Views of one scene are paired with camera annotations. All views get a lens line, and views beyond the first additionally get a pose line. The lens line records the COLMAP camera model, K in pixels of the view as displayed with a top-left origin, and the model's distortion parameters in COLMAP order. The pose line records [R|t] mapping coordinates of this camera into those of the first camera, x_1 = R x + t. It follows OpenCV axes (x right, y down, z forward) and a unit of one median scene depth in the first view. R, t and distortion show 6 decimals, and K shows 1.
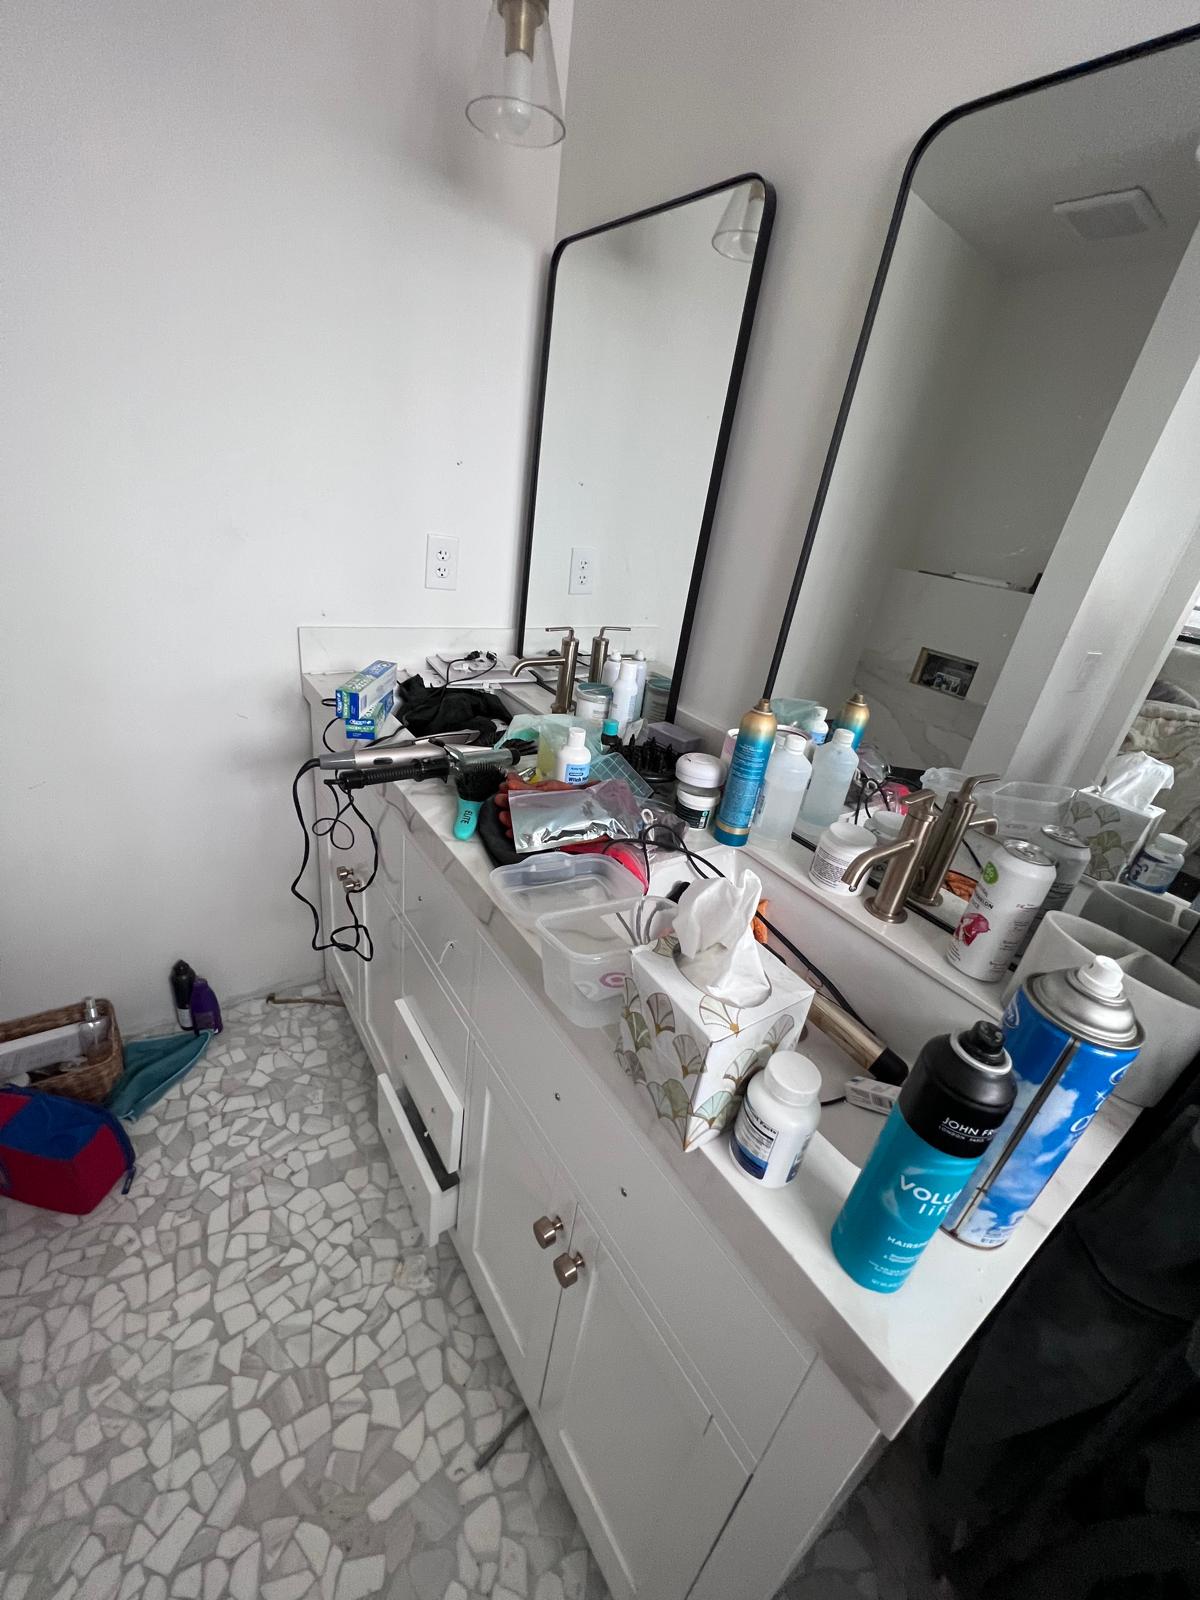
lens RADIAL K [[639.0, 0, 600.0], [0, 639.0, 800.0], [0, 0, 1]] dist [-0.002280, 0.000139]
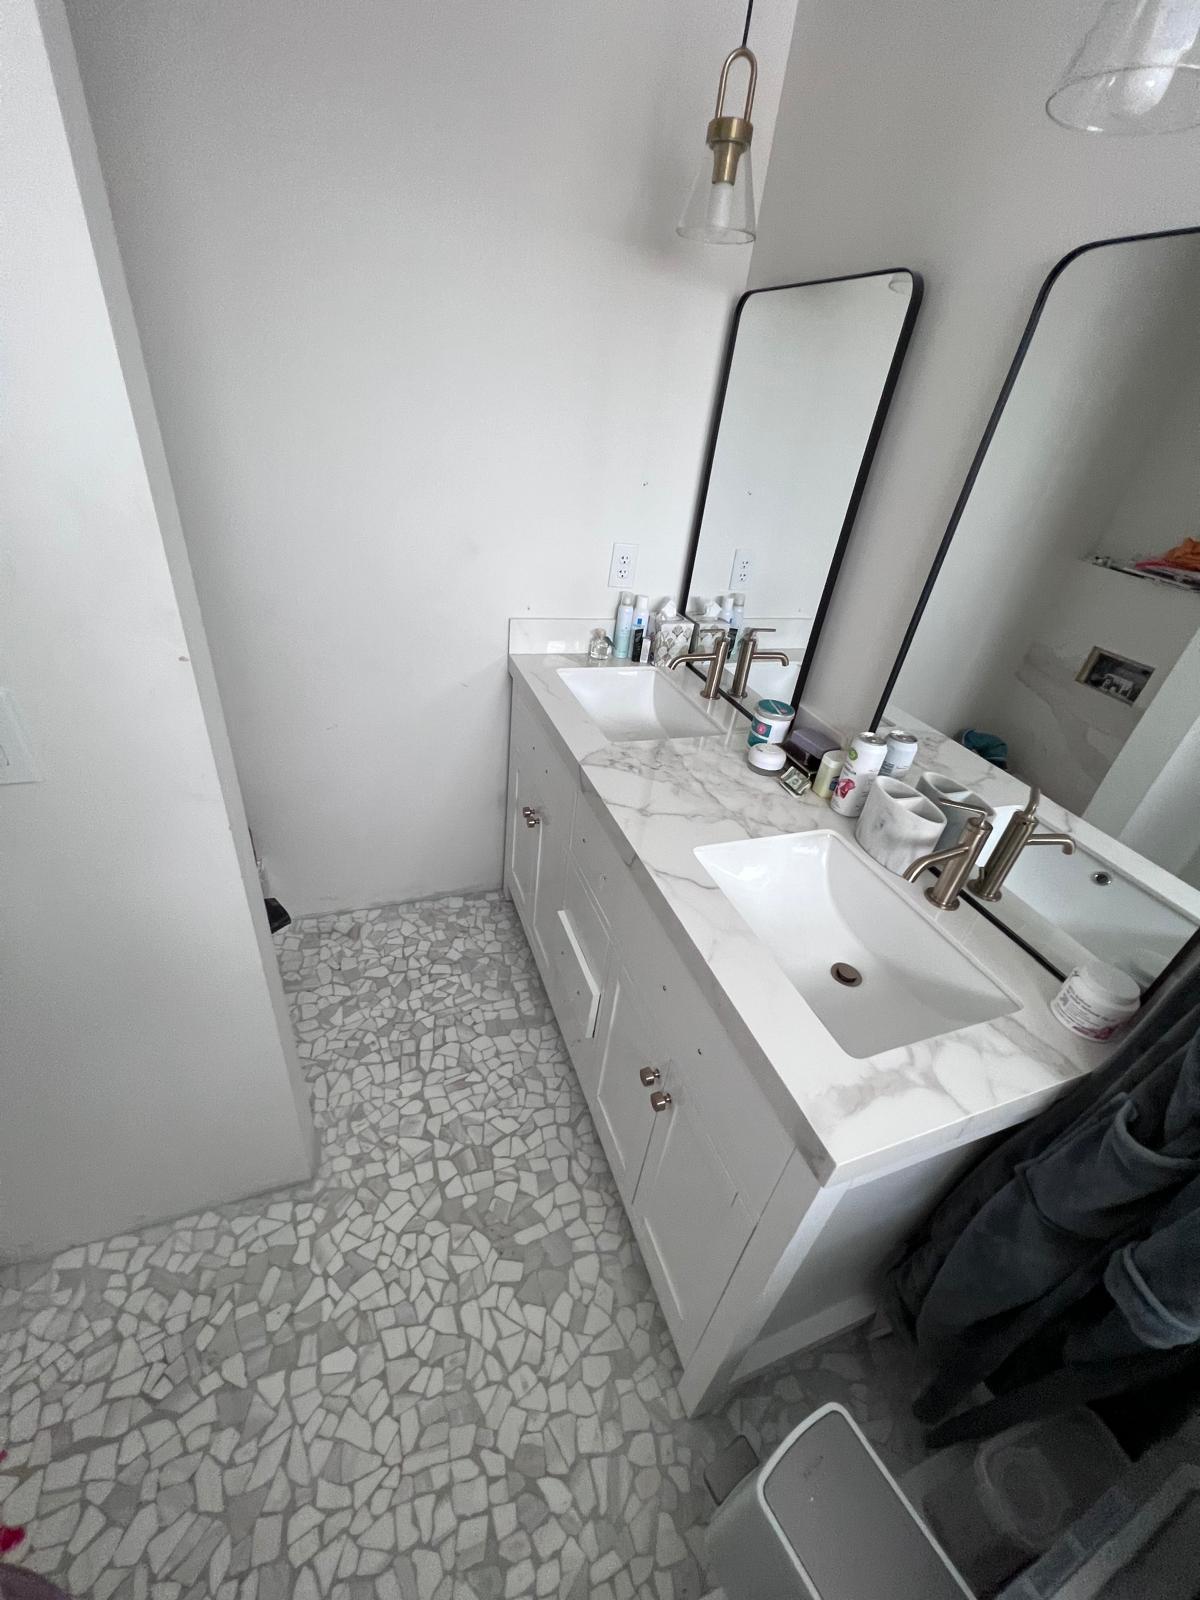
lens RADIAL K [[639.0, 0, 600.0], [0, 639.0, 800.0], [0, 0, 1]] dist [-0.002280, 0.000139]
pose [[0.966144, 0.113369, -0.231762, 0.054619], [-0.093164, 0.990976, 0.096373, -0.062407], [0.240597, -0.071518, 0.967987, -0.288527]]
